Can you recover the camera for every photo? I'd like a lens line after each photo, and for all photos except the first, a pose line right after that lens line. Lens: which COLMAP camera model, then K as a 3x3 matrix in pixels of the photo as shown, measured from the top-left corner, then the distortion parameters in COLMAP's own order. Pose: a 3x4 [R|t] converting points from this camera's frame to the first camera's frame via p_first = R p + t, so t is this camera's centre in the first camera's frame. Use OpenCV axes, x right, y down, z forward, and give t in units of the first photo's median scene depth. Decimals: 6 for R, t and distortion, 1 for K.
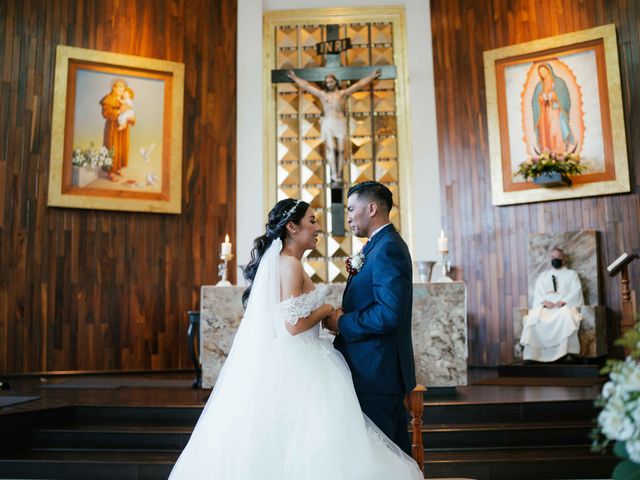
lens RADIAL K [[688.7, 0, 320.0], [0, 688.7, 240.0], [0, 0, 1]] dist [-0.188430, 0.222462]
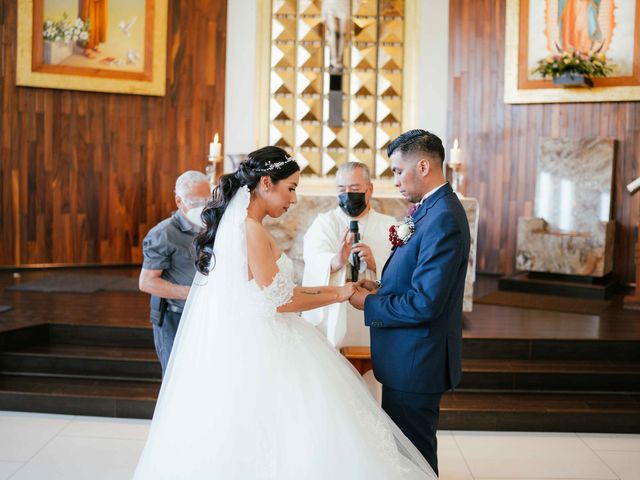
lens RADIAL K [[688.7, 0, 320.0], [0, 688.7, 240.0], [0, 0, 1]] dist [-0.188430, 0.222462]
pose [[0.998824, 0.038982, 0.028842, -0.015010], [-0.043932, 0.979237, 0.197901, -0.039402], [-0.020528, -0.198936, 0.979798, 0.070588]]
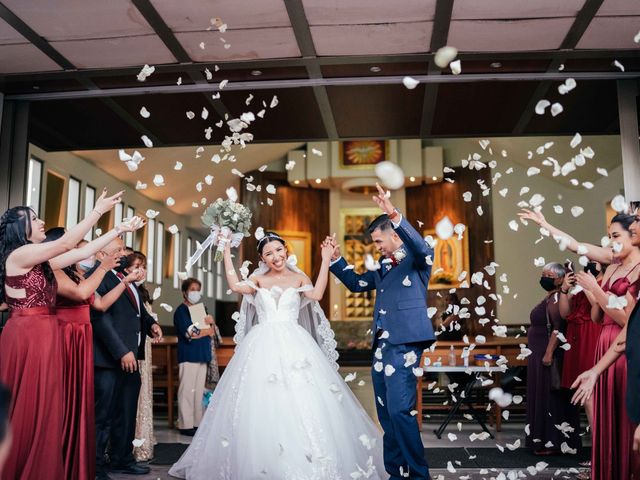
lens RADIAL K [[688.7, 0, 320.0], [0, 688.7, 240.0], [0, 0, 1]] dist [-0.188430, 0.222462]
pose [[0.998423, 0.008013, -0.055565, -0.017170], [-0.009027, 0.999797, -0.018025, -0.197224], [0.055409, 0.018499, 0.998292, -1.771028]]
